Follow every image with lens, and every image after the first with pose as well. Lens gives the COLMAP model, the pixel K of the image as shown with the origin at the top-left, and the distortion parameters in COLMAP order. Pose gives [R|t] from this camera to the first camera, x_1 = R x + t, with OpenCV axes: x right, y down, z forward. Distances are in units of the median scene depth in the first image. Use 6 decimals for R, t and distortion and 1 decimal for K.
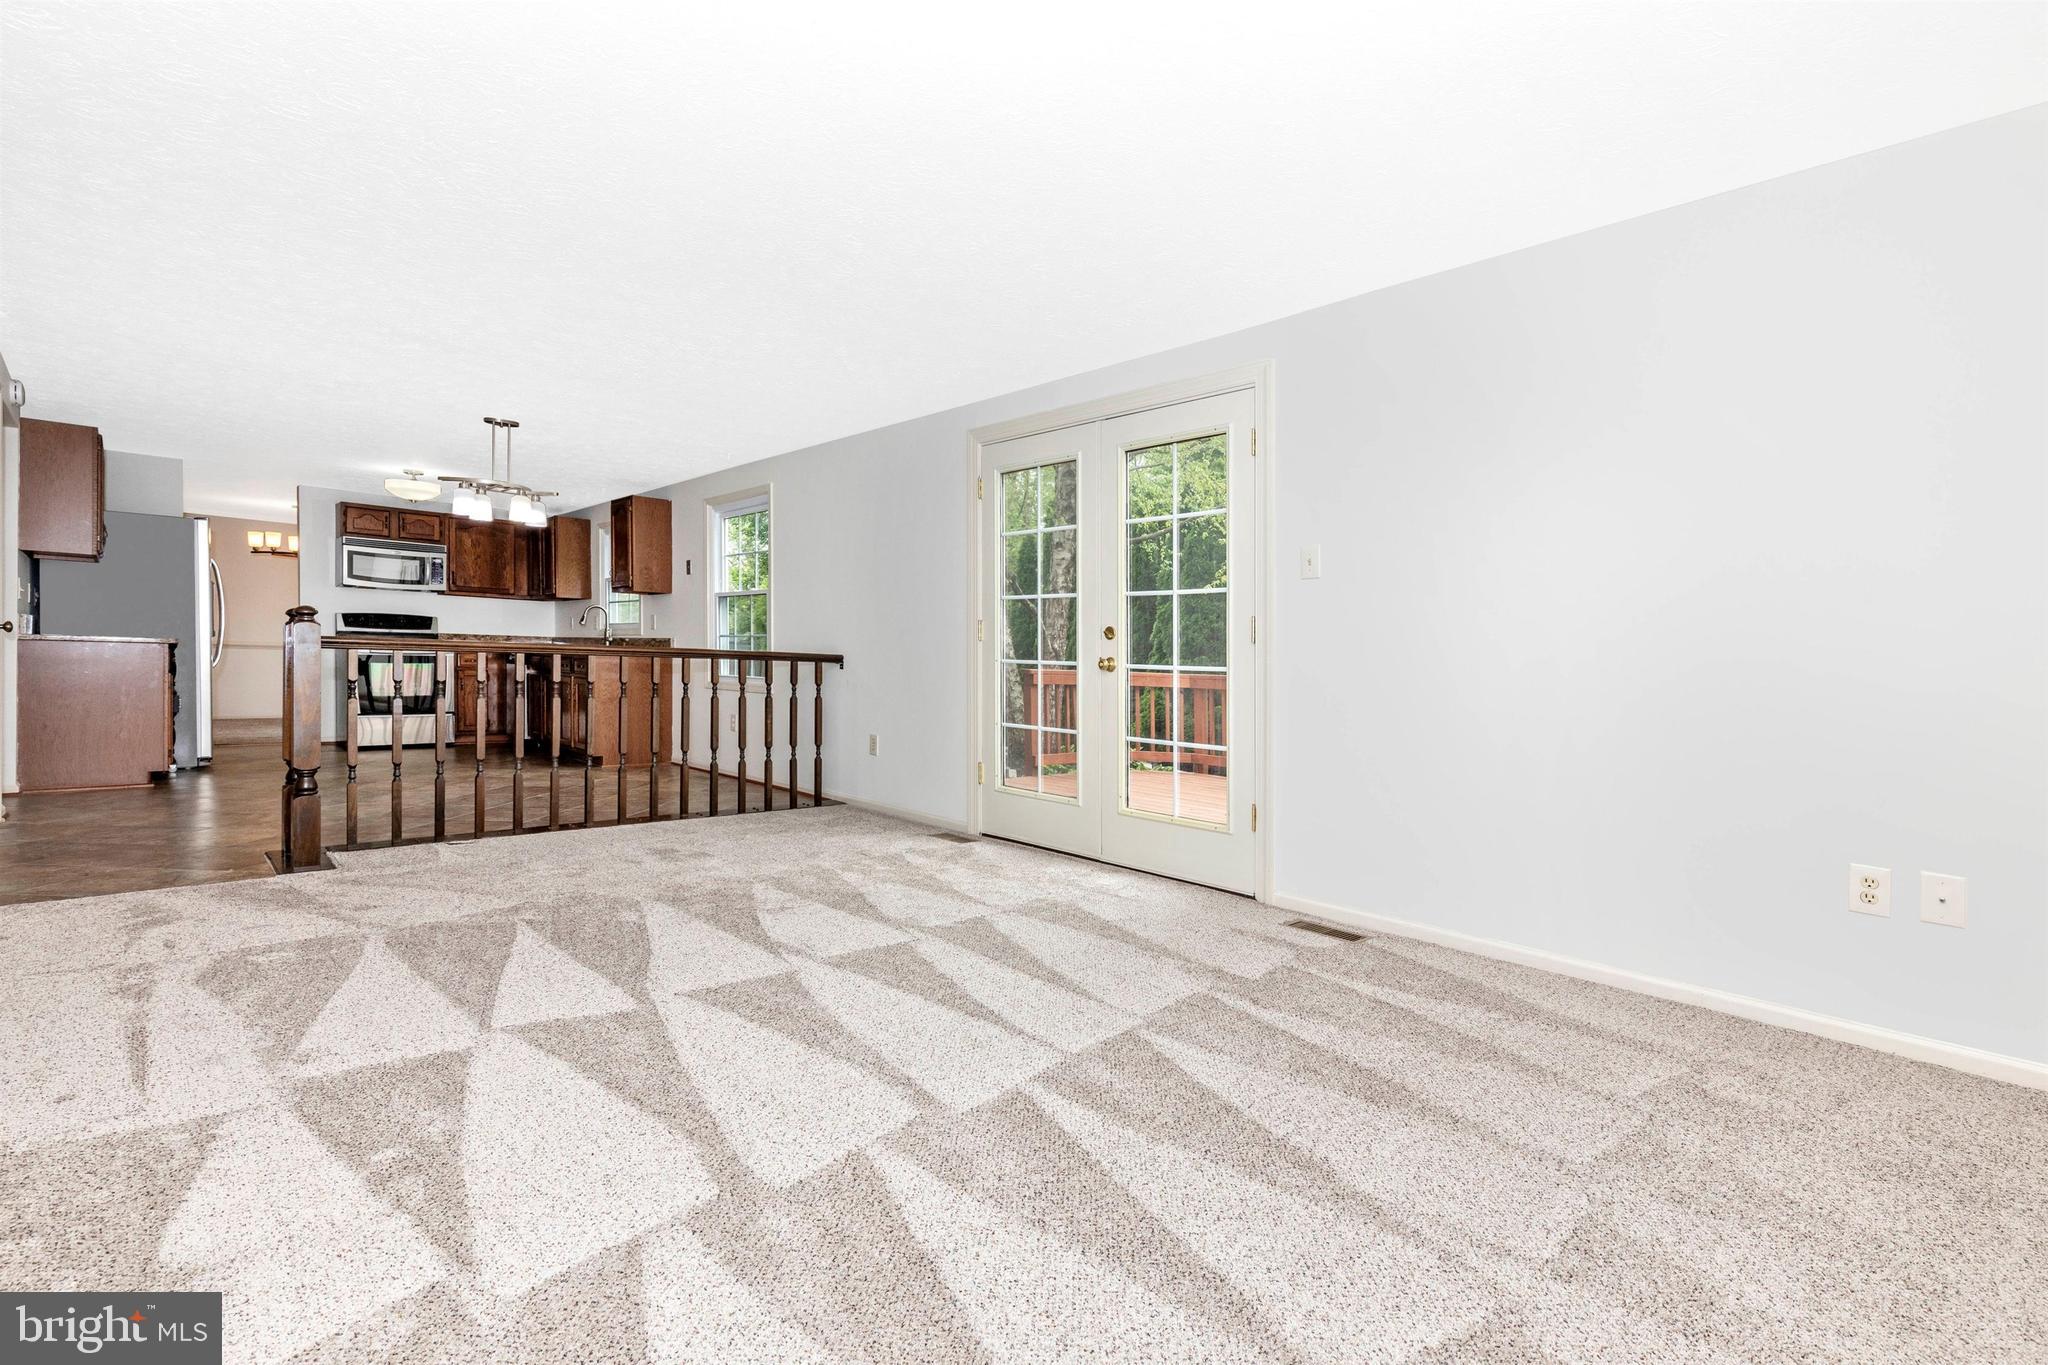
lens RADIAL K [[894.5, 0, 1064.7], [0, 894.5, 689.5], [0, 0, 1]] dist [0.001361, -0.000018]
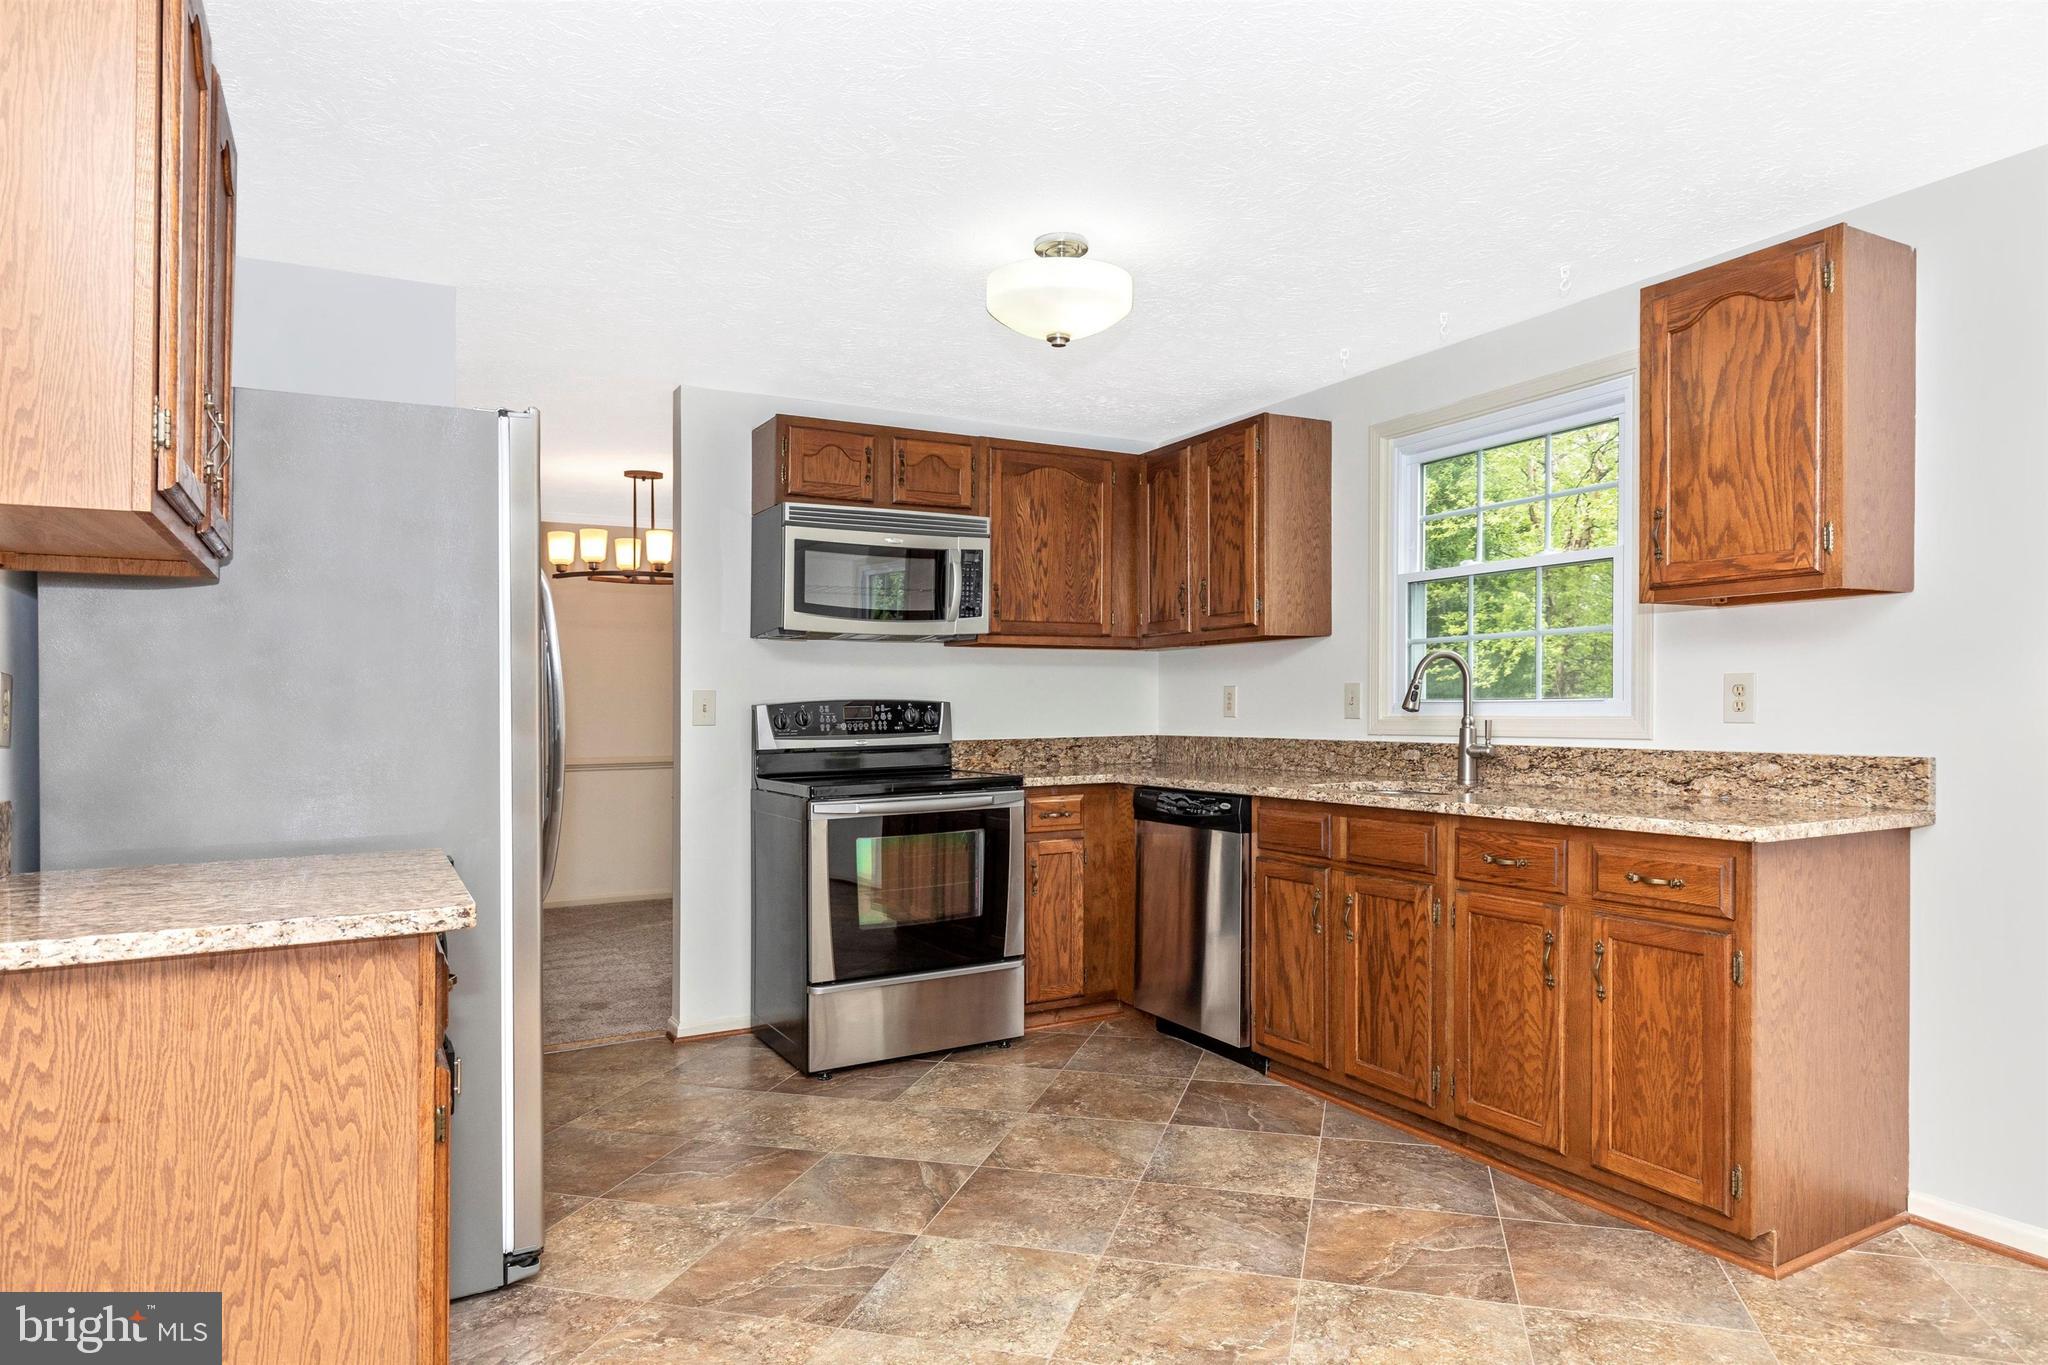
lens RADIAL K [[1212.3, 0, 1052.6], [0, 1212.3, 744.6], [0, 0, 1]] dist [0.007208, -0.003528]
pose [[0.958719, -0.029729, -0.282797, -0.533381], [0.027774, 0.999555, -0.010921, -0.057743], [0.282995, 0.002615, 0.959118, 0.519041]]
